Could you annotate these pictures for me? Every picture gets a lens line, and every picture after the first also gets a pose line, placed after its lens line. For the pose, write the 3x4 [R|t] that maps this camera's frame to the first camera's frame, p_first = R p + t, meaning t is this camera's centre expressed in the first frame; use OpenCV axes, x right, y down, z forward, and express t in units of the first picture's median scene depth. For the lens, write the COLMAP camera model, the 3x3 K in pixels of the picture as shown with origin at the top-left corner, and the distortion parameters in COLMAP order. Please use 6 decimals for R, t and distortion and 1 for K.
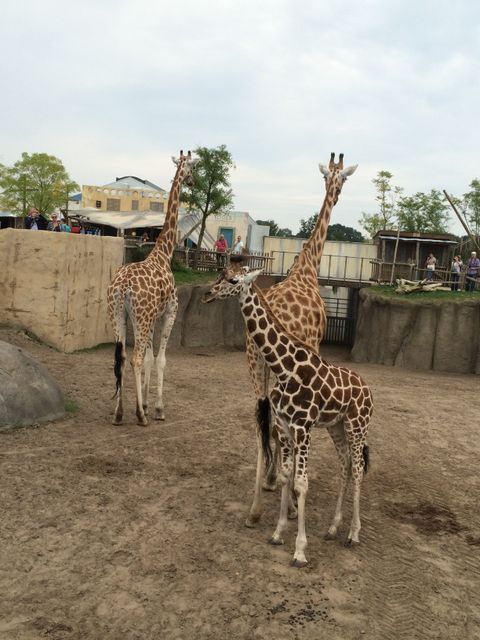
lens RADIAL K [[703.1, 0, 241.5], [0, 703.1, 320.5], [0, 0, 1]] dist [0.106481, 0.000000]
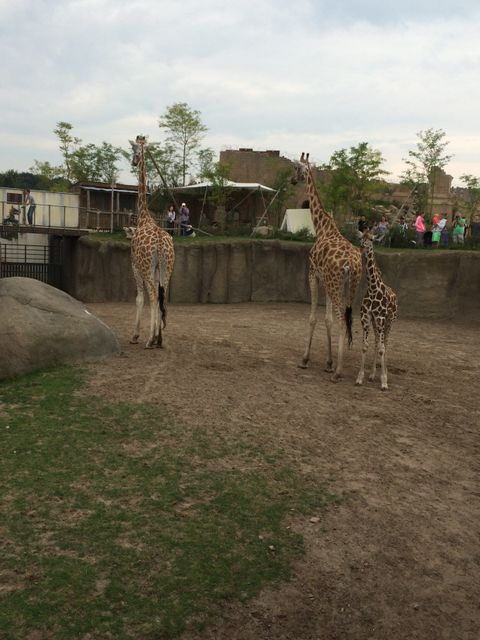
lens RADIAL K [[703.1, 0, 238.6], [0, 703.1, 319.5], [0, 0, 1]] dist [0.106481, 0.000000]
pose [[0.846717, -0.098241, 0.522896, -0.245908], [0.056578, 0.993858, 0.095109, -0.008519], [-0.529028, -0.050947, 0.847074, -0.075119]]
